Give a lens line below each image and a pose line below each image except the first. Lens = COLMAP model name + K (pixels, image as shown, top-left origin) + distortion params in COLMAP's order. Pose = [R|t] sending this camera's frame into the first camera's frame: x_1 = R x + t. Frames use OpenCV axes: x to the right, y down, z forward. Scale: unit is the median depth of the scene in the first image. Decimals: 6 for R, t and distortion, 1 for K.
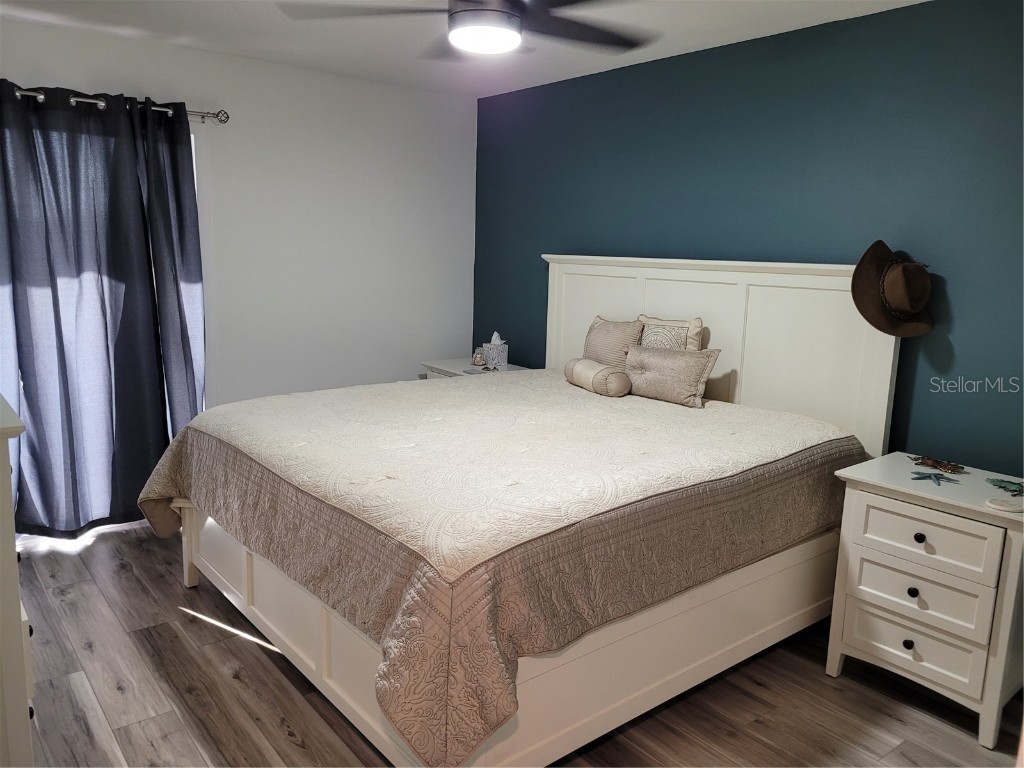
lens RADIAL K [[766.7, 0, 512.0], [0, 766.7, 384.0], [0, 0, 1]] dist [0.006657, 0.002967]
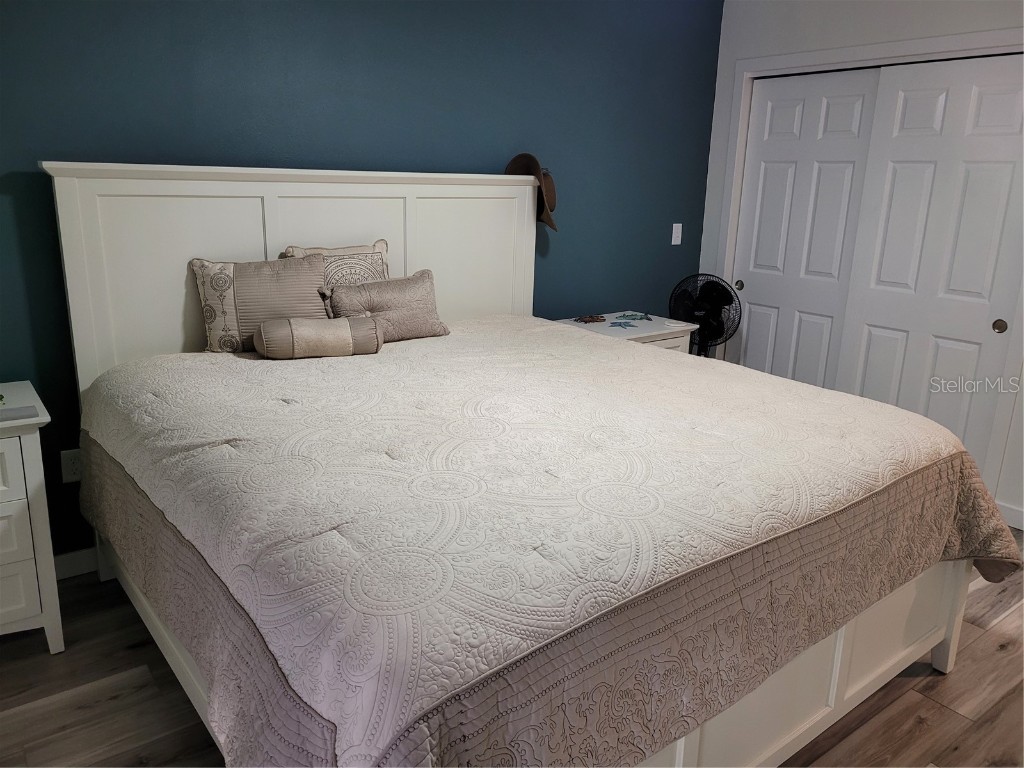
lens RADIAL K [[766.7, 0, 512.0], [0, 766.7, 384.0], [0, 0, 1]] dist [0.006657, 0.002967]
pose [[0.025078, -0.292994, 0.955785, -0.593392], [0.142898, 0.947318, 0.286650, -0.148845], [-0.989420, 0.129391, 0.065625, 0.763058]]
